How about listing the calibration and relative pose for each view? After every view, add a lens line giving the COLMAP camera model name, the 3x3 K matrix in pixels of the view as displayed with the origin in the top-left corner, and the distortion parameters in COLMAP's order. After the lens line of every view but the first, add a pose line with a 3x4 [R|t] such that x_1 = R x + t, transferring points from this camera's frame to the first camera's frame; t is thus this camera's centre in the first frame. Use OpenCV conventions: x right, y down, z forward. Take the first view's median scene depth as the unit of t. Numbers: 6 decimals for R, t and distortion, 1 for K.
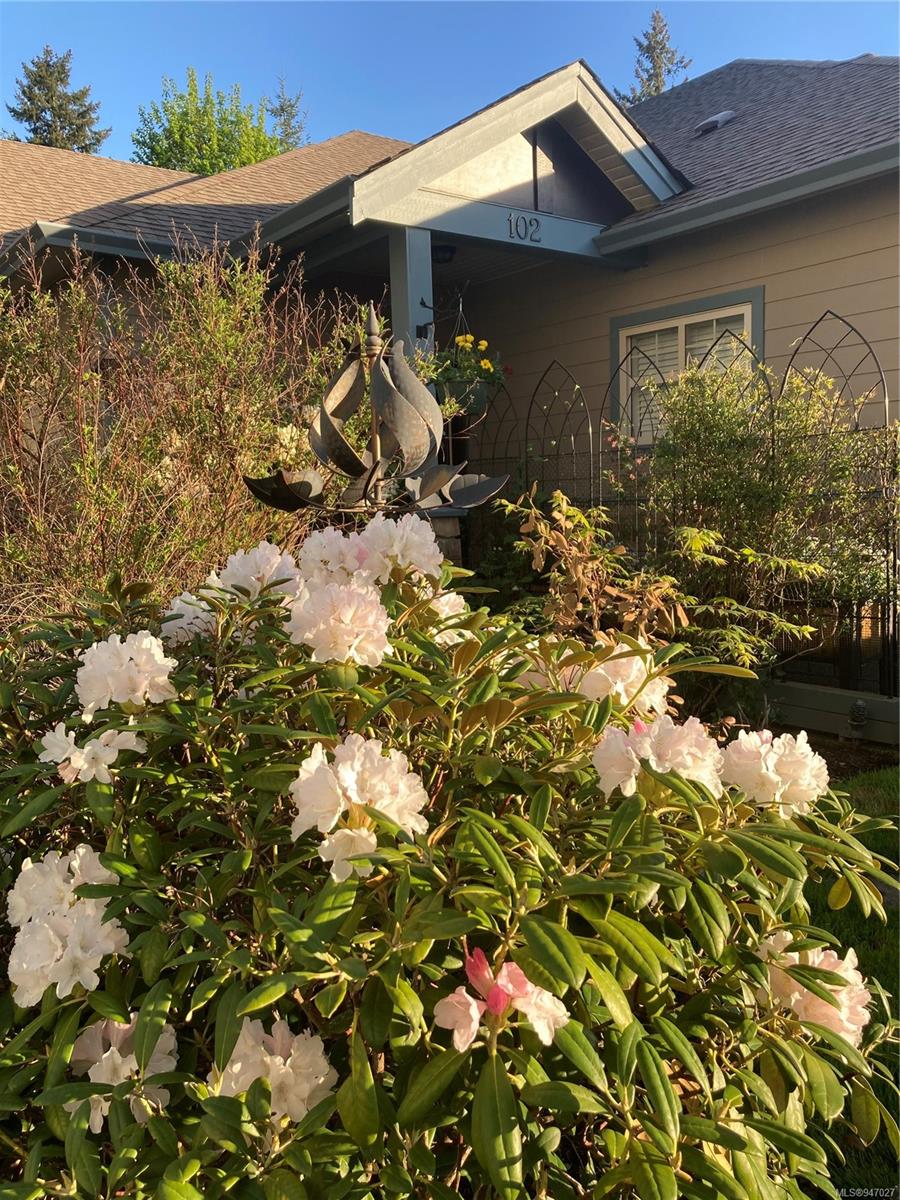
lens RADIAL K [[981.8, 0, 450.0], [0, 981.8, 600.0], [0, 0, 1]] dist [0.001524, -0.006934]
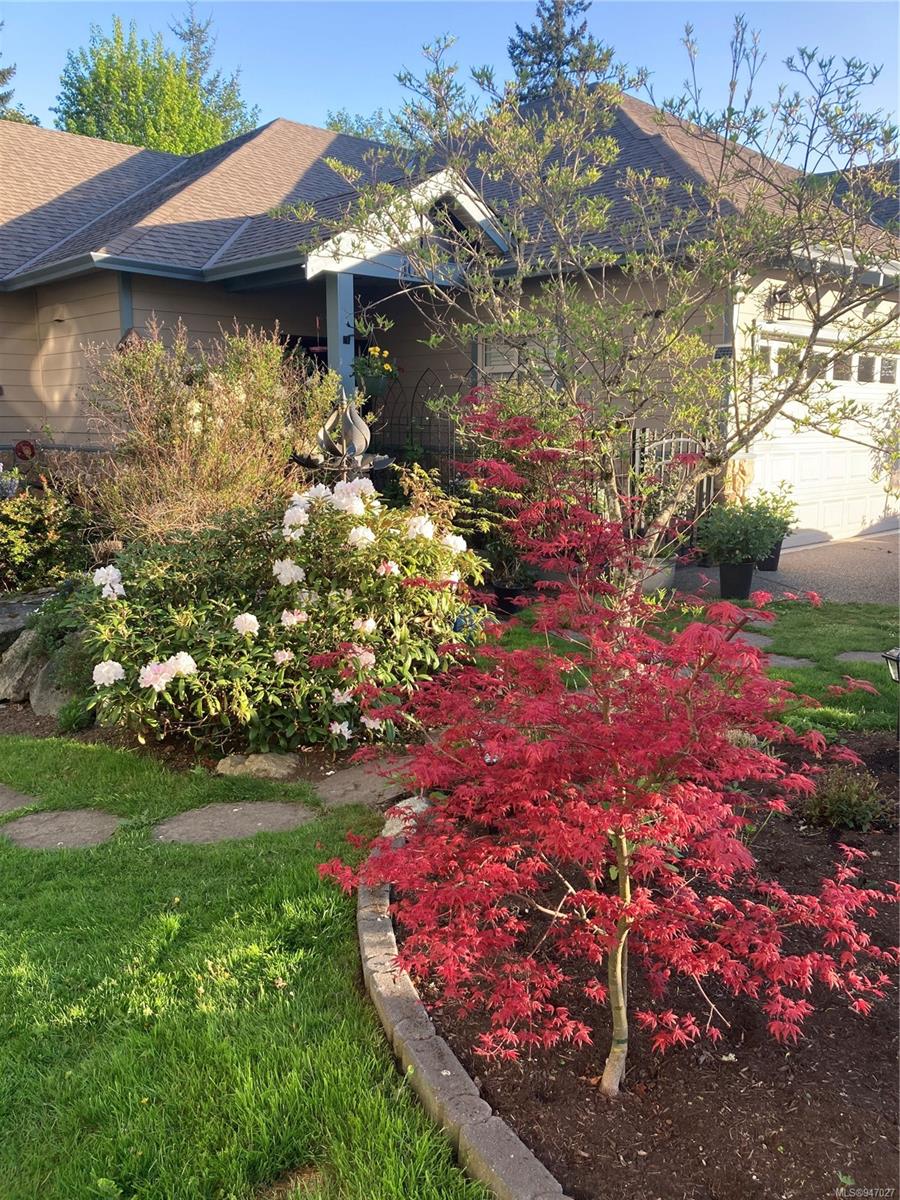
lens RADIAL K [[981.8, 0, 450.0], [0, 981.8, 600.0], [0, 0, 1]] dist [0.001524, -0.006934]
pose [[0.994213, 0.014750, 0.106410, -0.026081], [-0.023014, 0.996777, 0.076856, 0.017682], [-0.104933, -0.078861, 0.991348, -0.626125]]
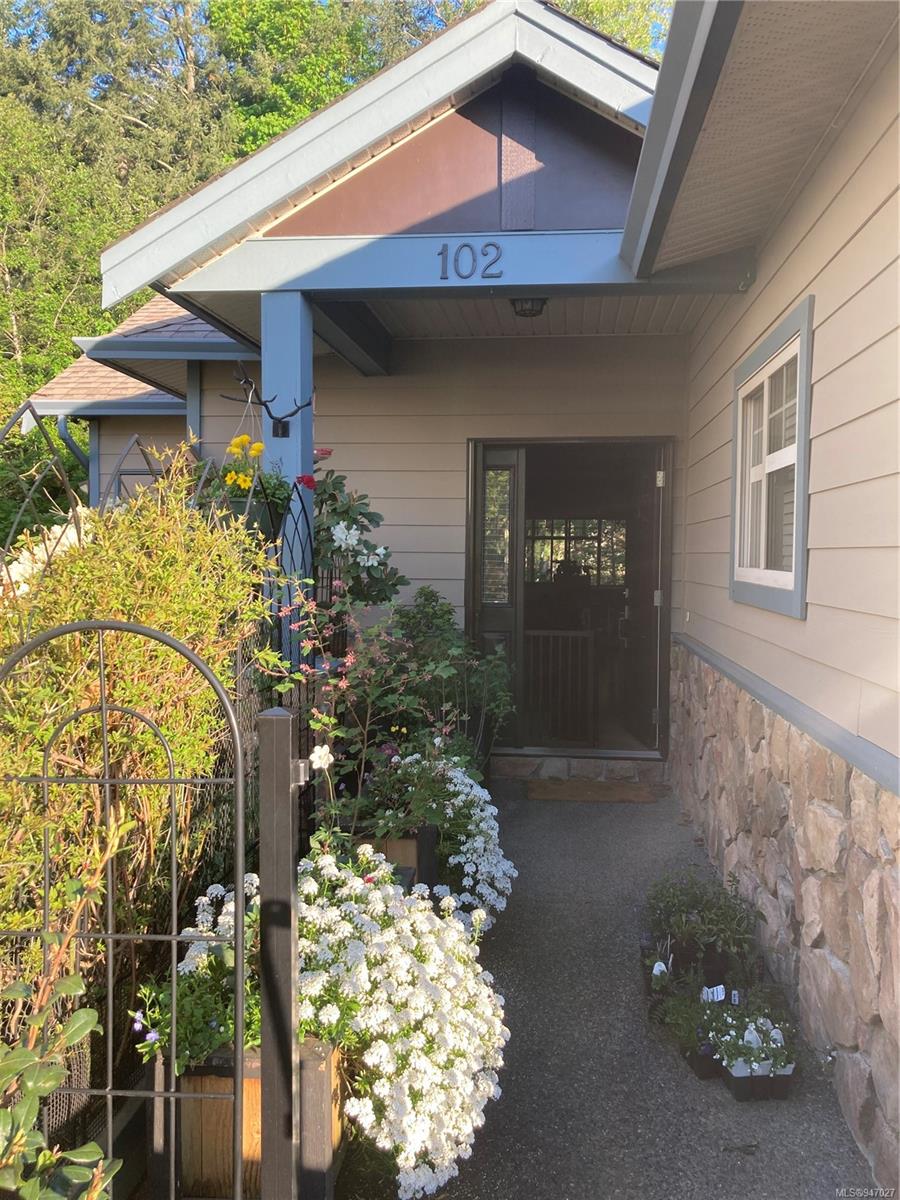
lens RADIAL K [[981.8, 0, 450.0], [0, 981.8, 600.0], [0, 0, 1]] dist [0.001524, -0.006934]
pose [[0.740078, 0.066648, -0.669211, 0.580127], [-0.104901, 0.994338, -0.016982, -0.150506], [0.664290, 0.082769, 0.742878, 0.565060]]
